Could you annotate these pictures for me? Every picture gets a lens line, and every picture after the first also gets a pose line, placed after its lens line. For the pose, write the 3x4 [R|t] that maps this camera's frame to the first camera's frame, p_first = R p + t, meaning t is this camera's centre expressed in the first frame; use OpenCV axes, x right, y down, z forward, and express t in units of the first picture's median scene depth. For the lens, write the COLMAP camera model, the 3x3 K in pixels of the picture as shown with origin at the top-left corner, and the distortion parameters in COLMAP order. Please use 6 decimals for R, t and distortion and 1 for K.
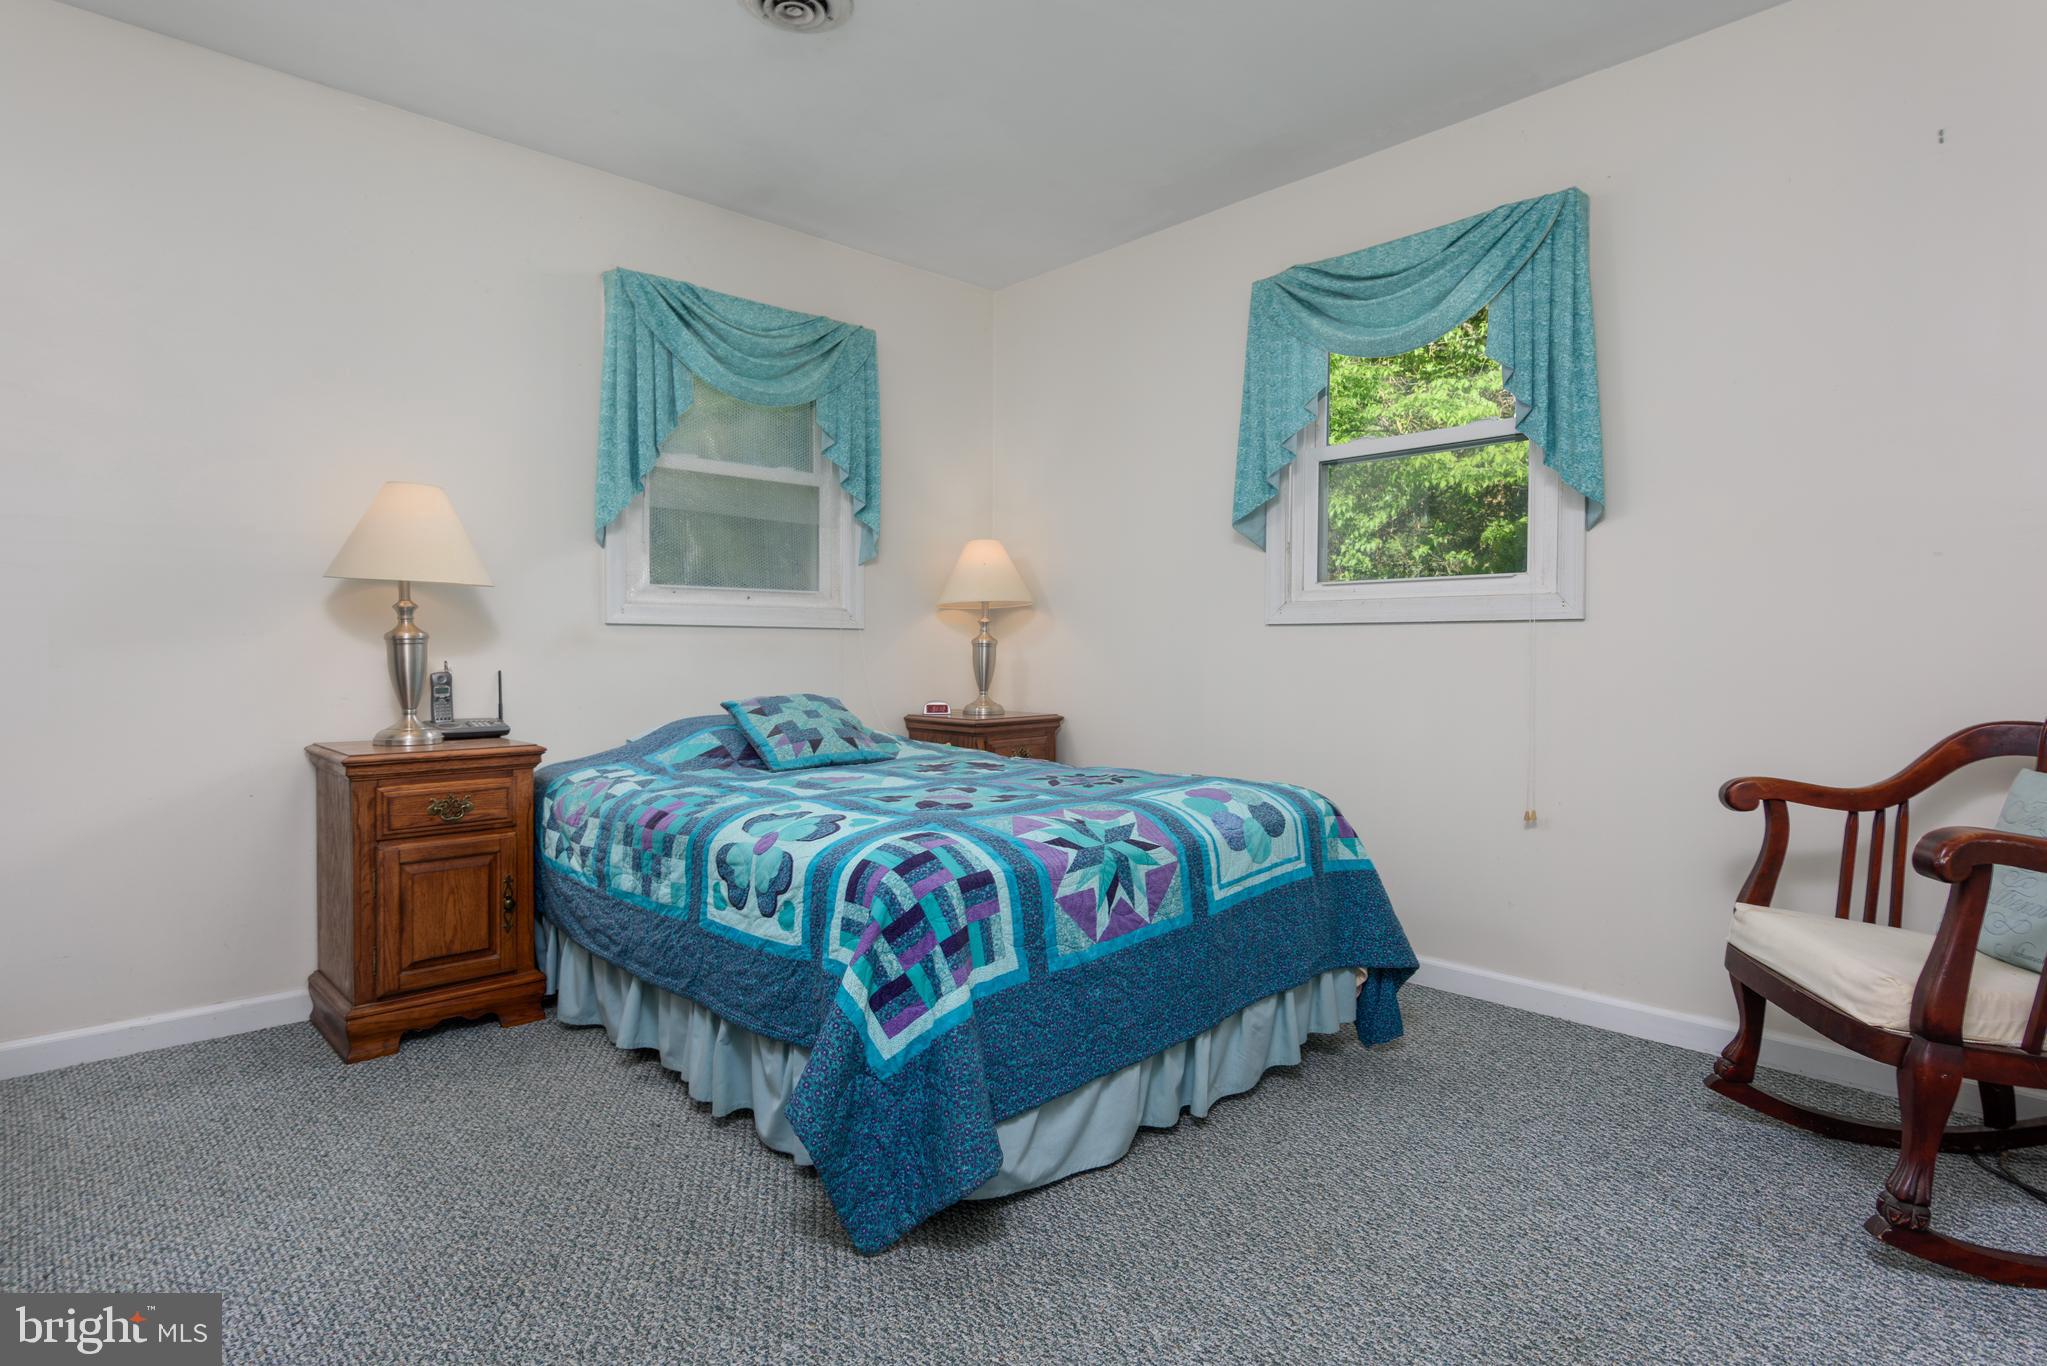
lens RADIAL K [[1022.4, 0, 1026.1], [0, 1022.4, 676.9], [0, 0, 1]] dist [-0.004219, 0.001291]
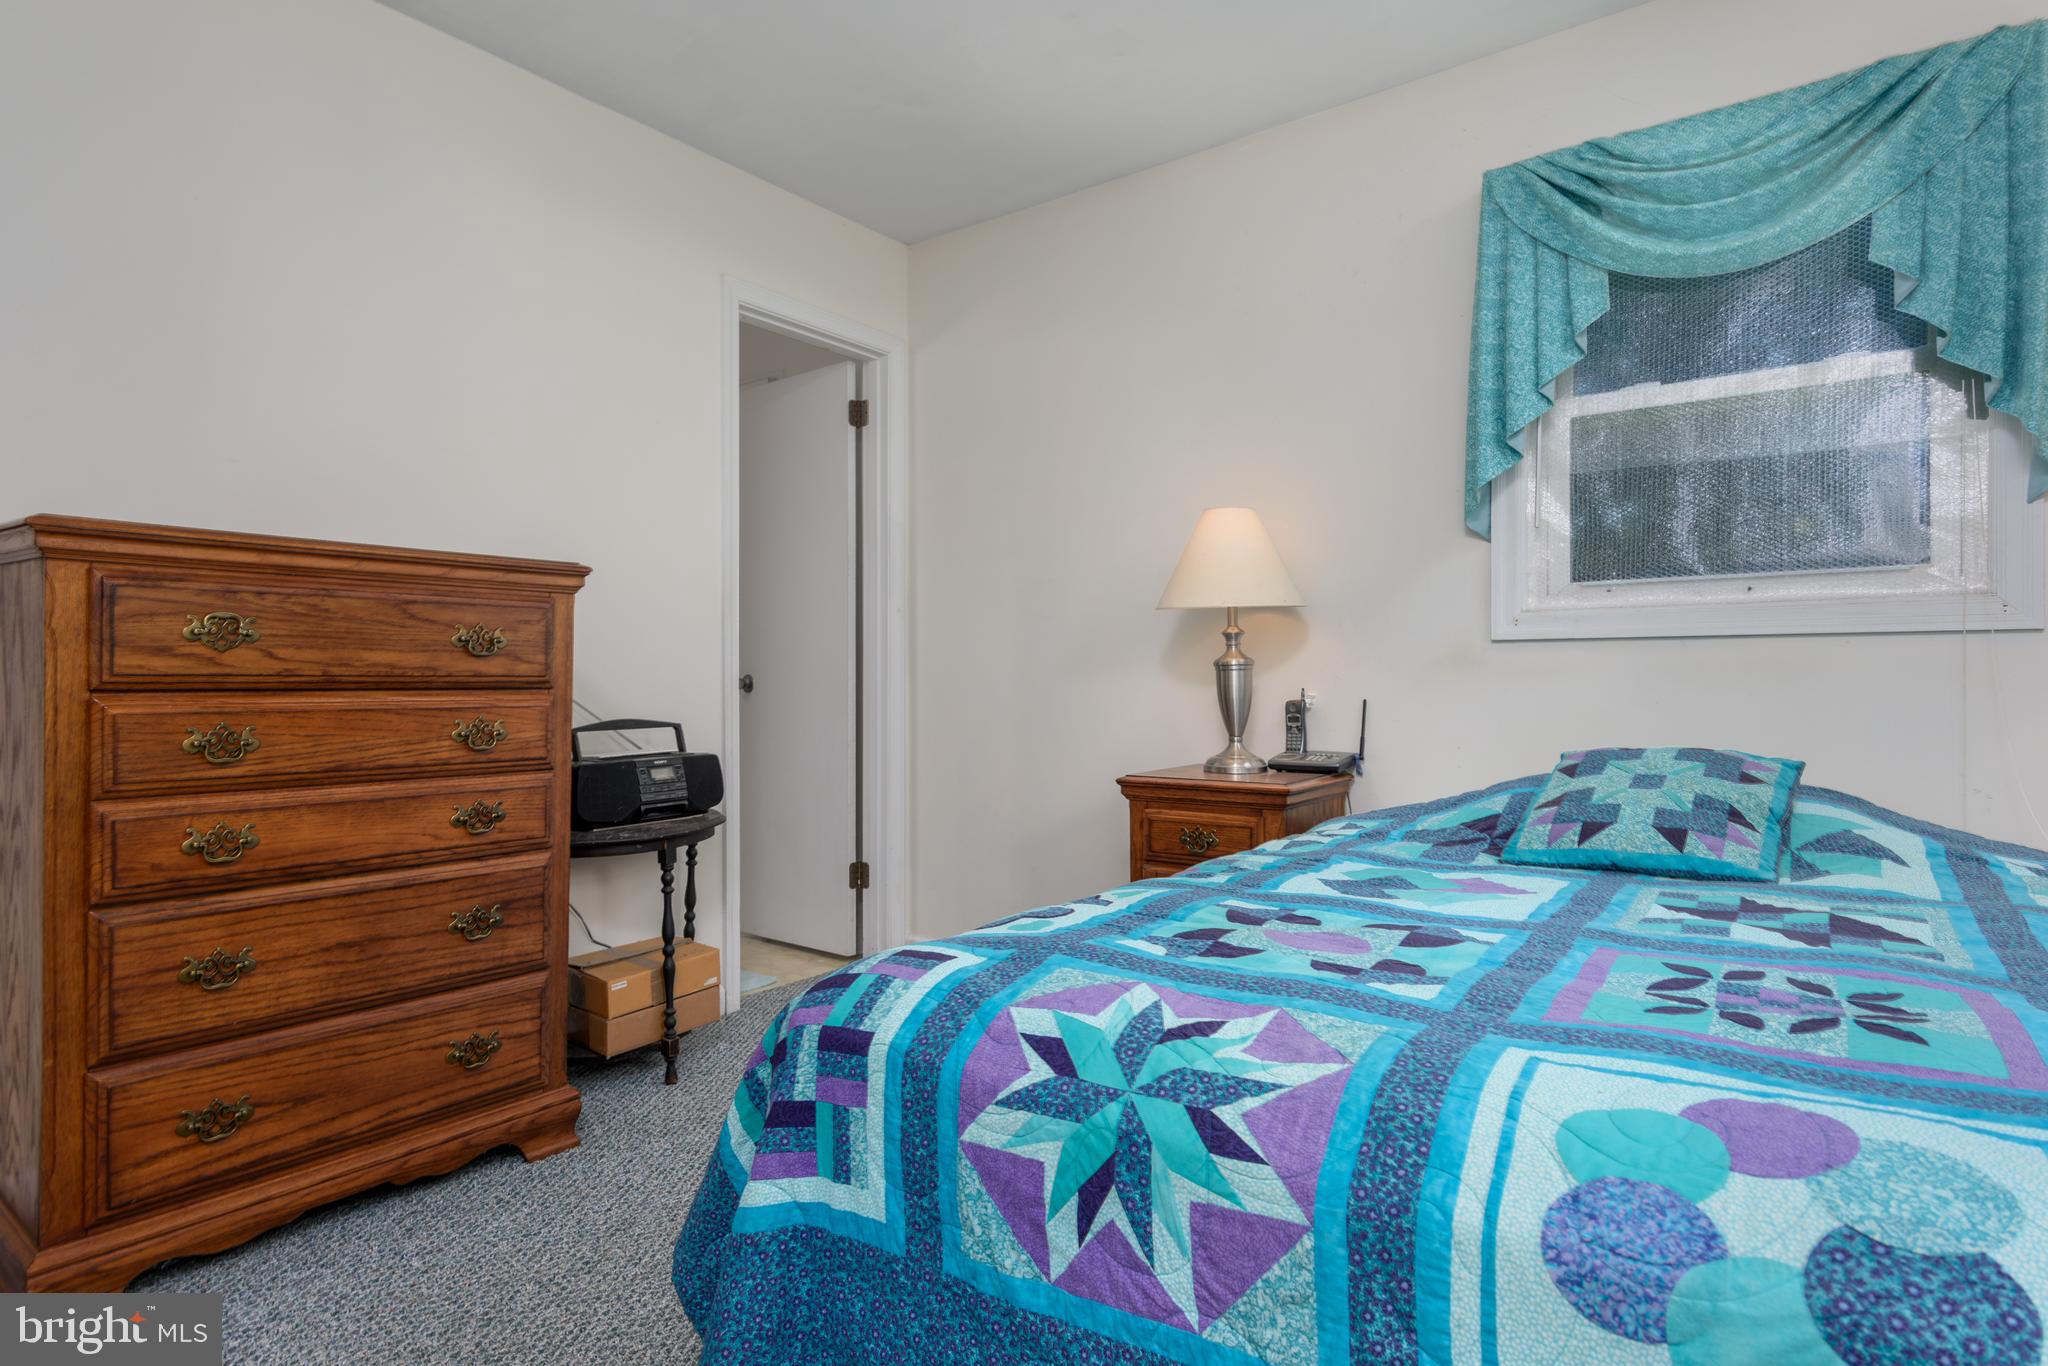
lens RADIAL K [[1082.1, 0, 1027.8], [0, 1082.1, 683.6], [0, 0, 1]] dist [-0.001481, -0.000046]
pose [[0.181912, -0.000668, -0.983315, 0.521753], [-0.020513, 0.999780, -0.004474, -0.014459], [0.983101, 0.020985, 0.181858, 0.829698]]
